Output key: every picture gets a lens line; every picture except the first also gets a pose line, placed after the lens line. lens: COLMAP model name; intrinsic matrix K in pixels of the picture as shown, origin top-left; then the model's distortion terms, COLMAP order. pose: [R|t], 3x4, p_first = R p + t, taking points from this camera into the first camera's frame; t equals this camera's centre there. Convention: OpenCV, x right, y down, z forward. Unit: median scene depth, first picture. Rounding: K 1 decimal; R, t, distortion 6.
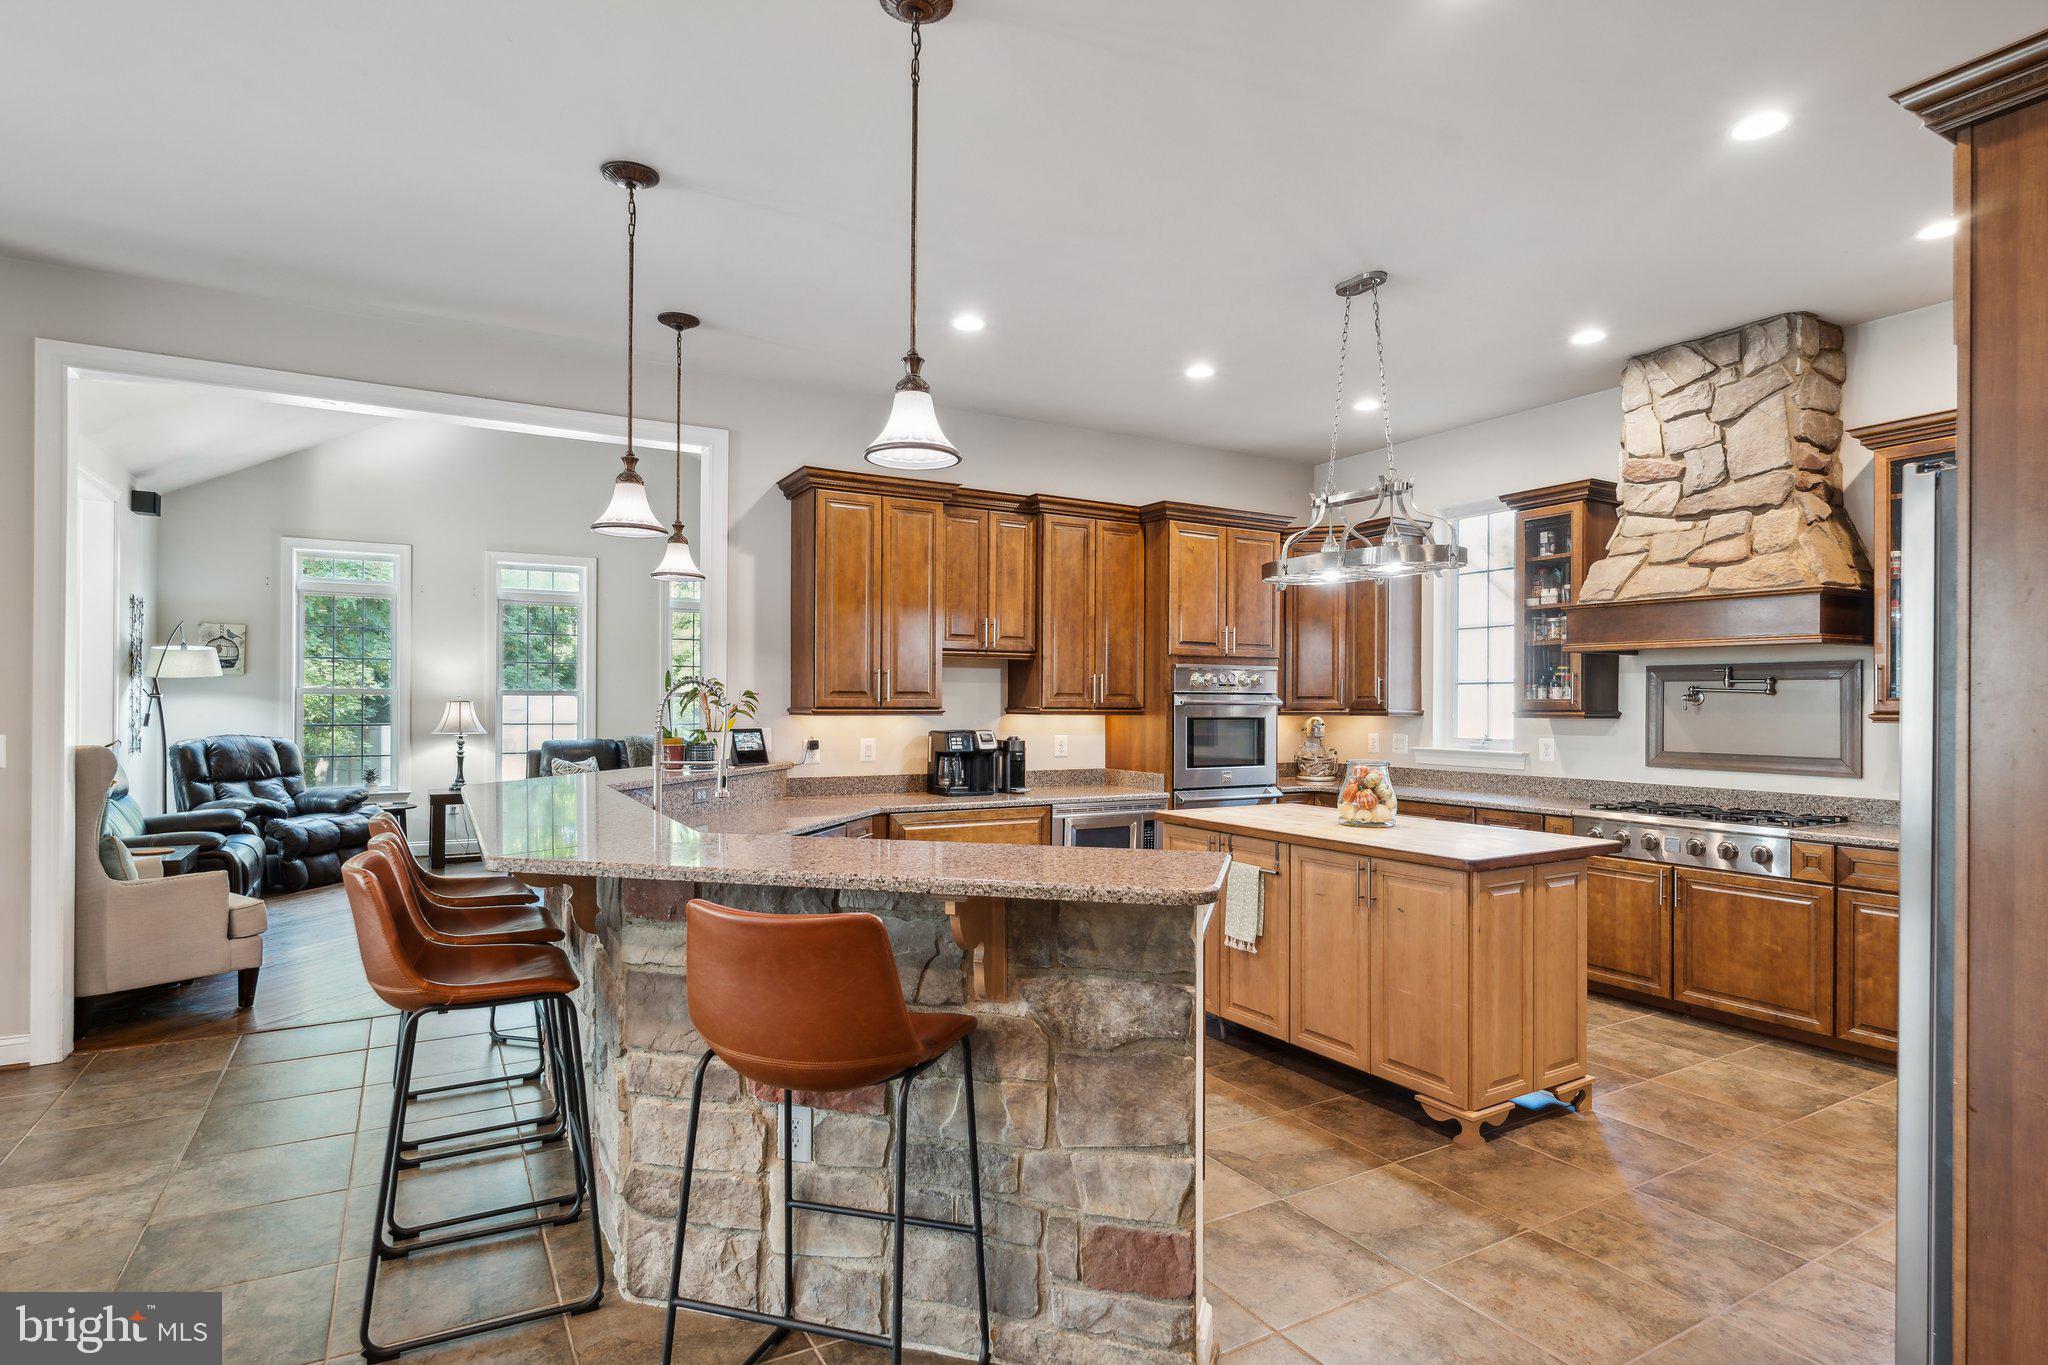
lens RADIAL K [[1056.8, 0, 1021.9], [0, 1056.8, 702.6], [0, 0, 1]] dist [-0.001220, 0.000160]
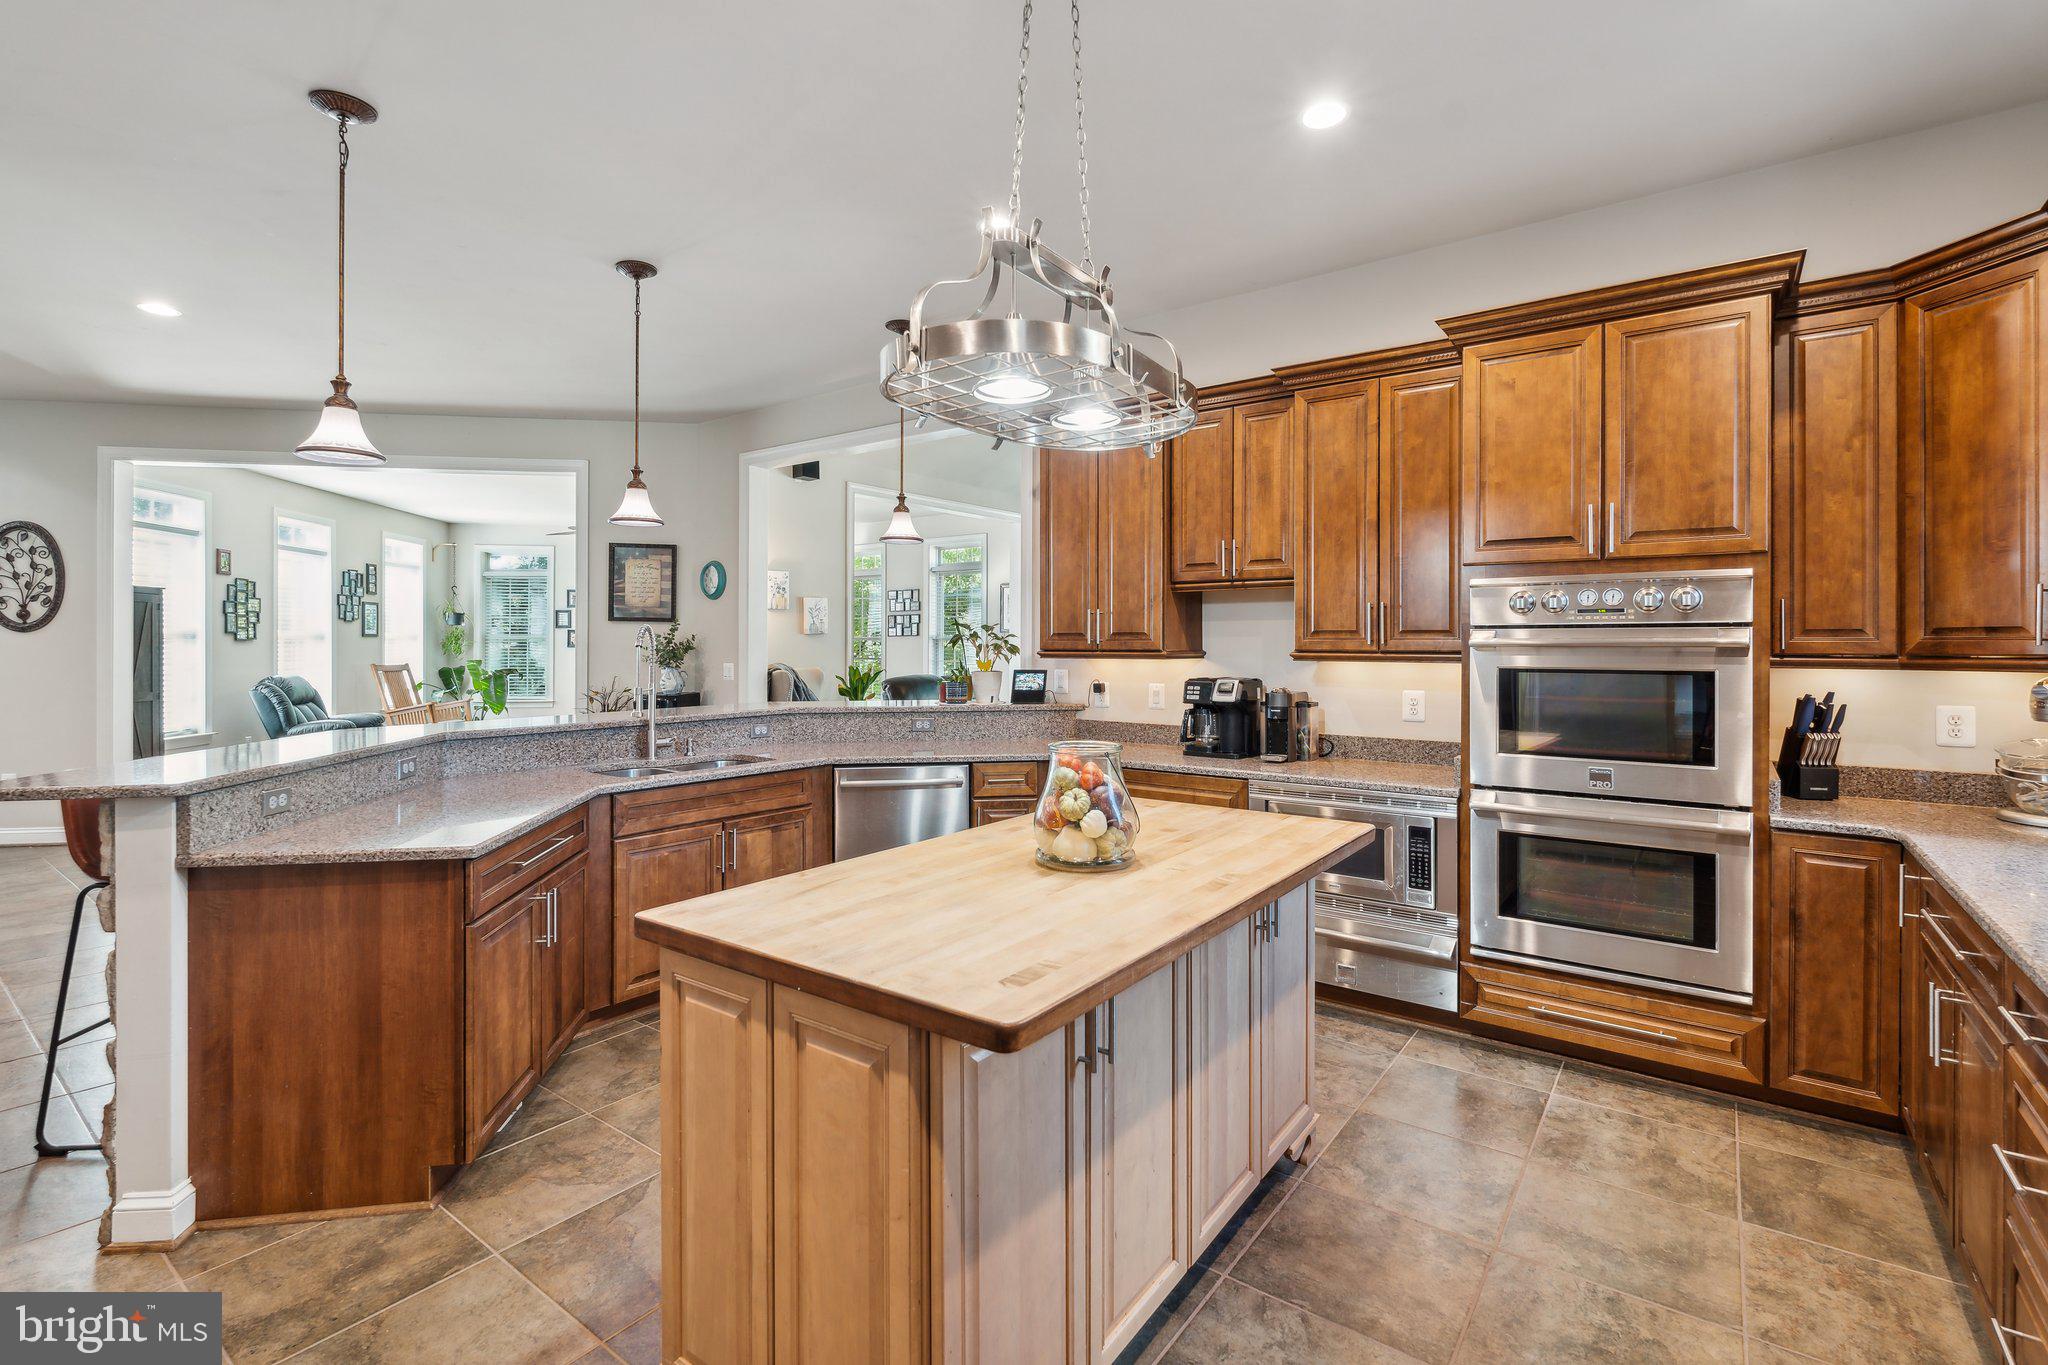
lens RADIAL K [[917.5, 0, 1028.7], [0, 917.5, 655.6], [0, 0, 1]] dist [-0.005318, 0.002397]
pose [[0.395729, 0.005069, -0.918353, 0.590546], [0.000743, 0.999983, 0.005839, 0.004597], [0.918367, -0.002993, 0.395719, 0.618713]]
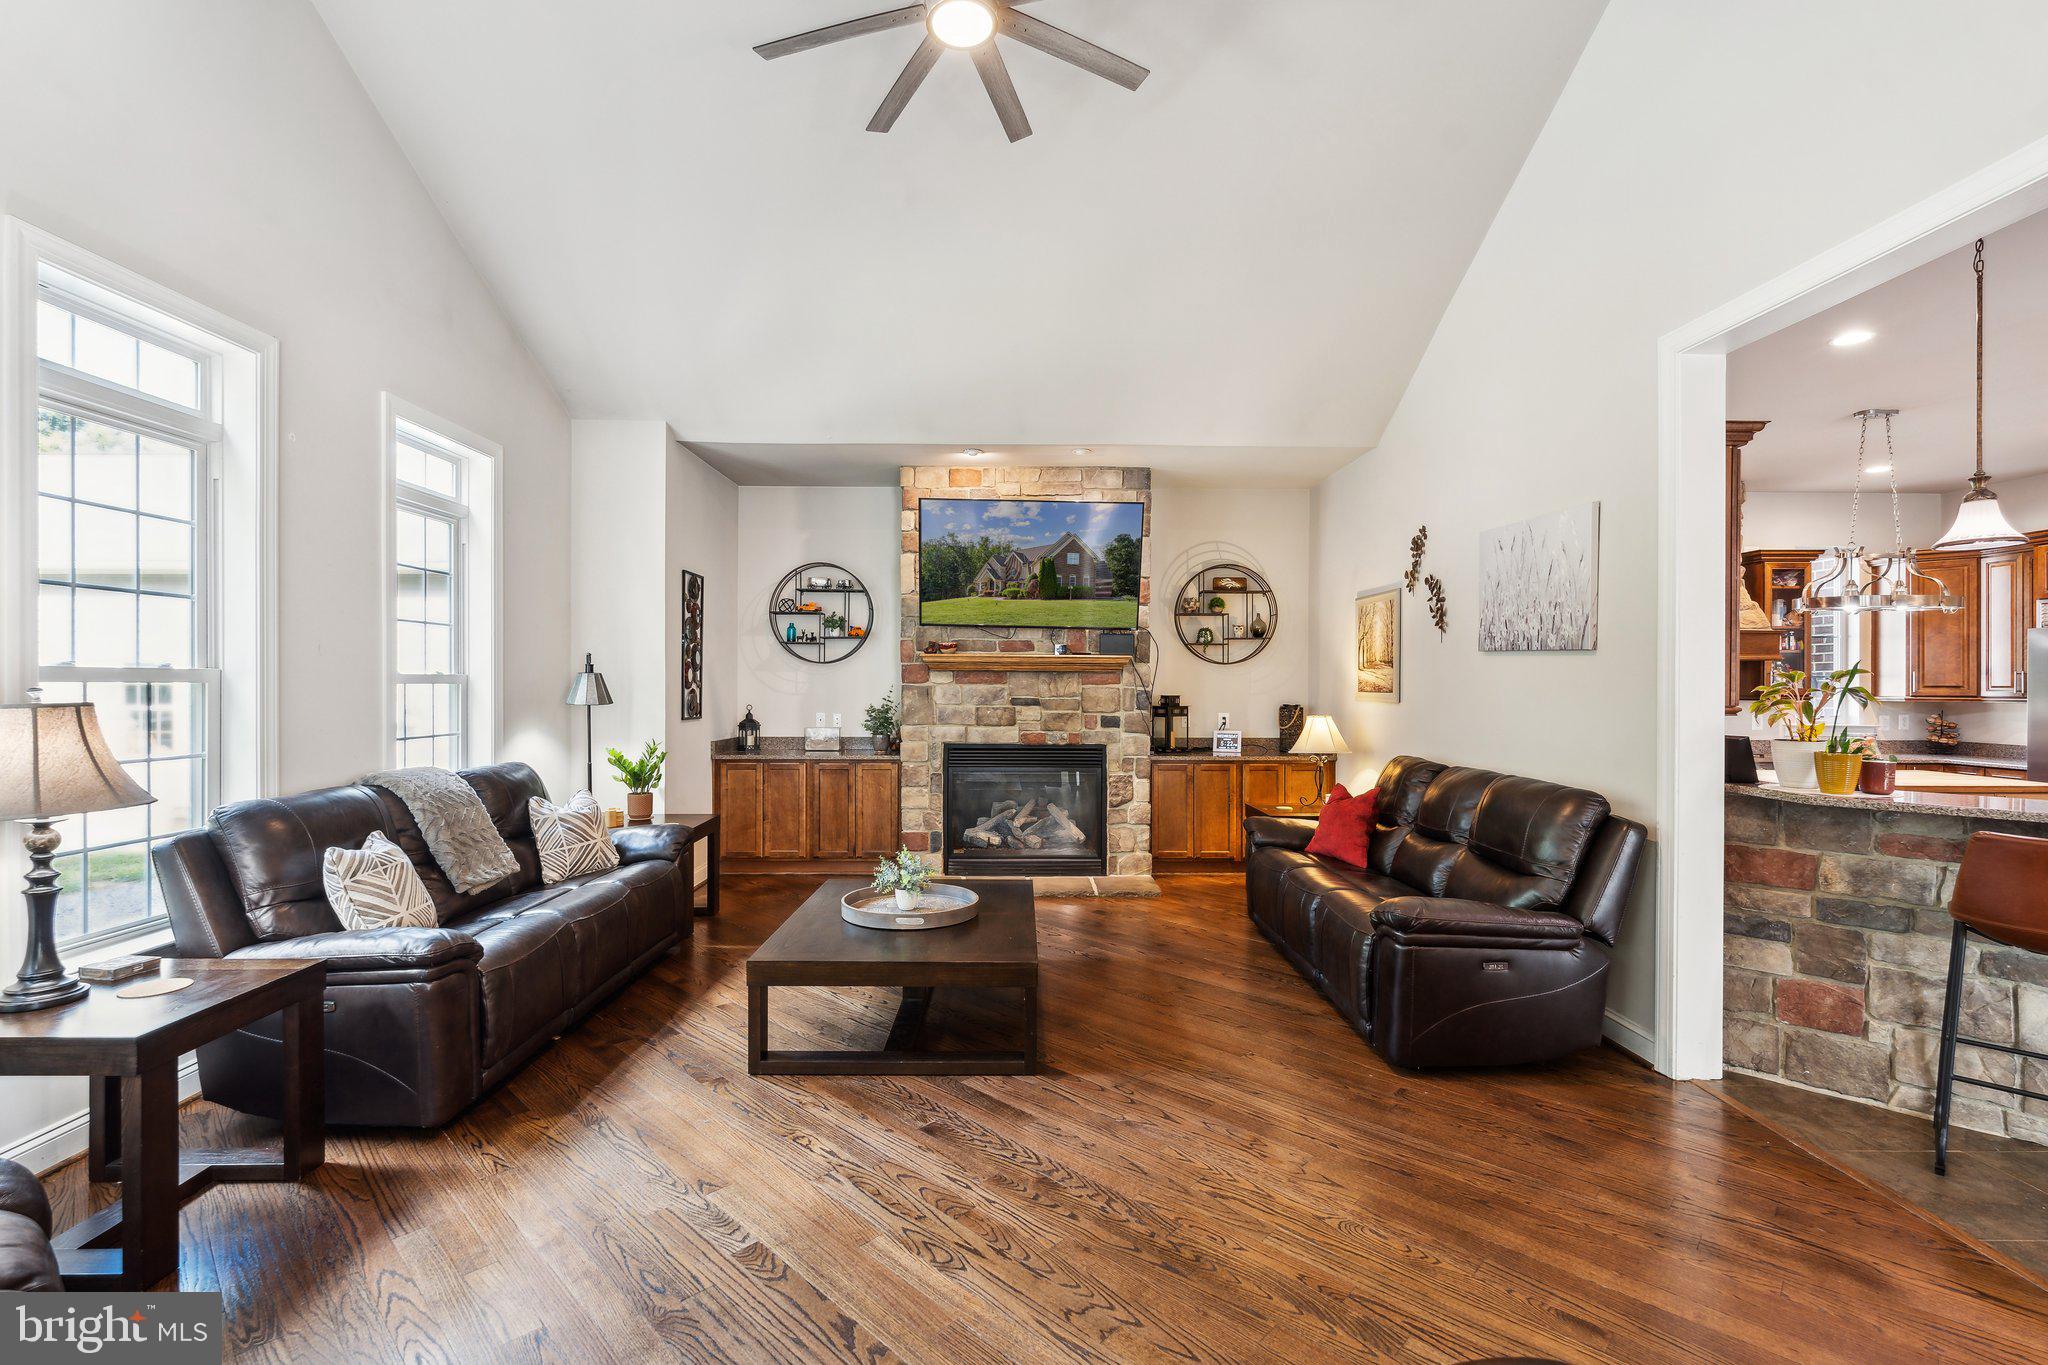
lens RADIAL K [[917.5, 0, 1016.0], [0, 917.5, 684.9], [0, 0, 1]] dist [-0.005318, 0.002397]
pose [[0.491255, -0.005624, 0.870998, -1.081584], [-0.000155, 0.999979, 0.006544, -0.015419], [-0.871016, -0.003350, 0.491243, 1.109215]]
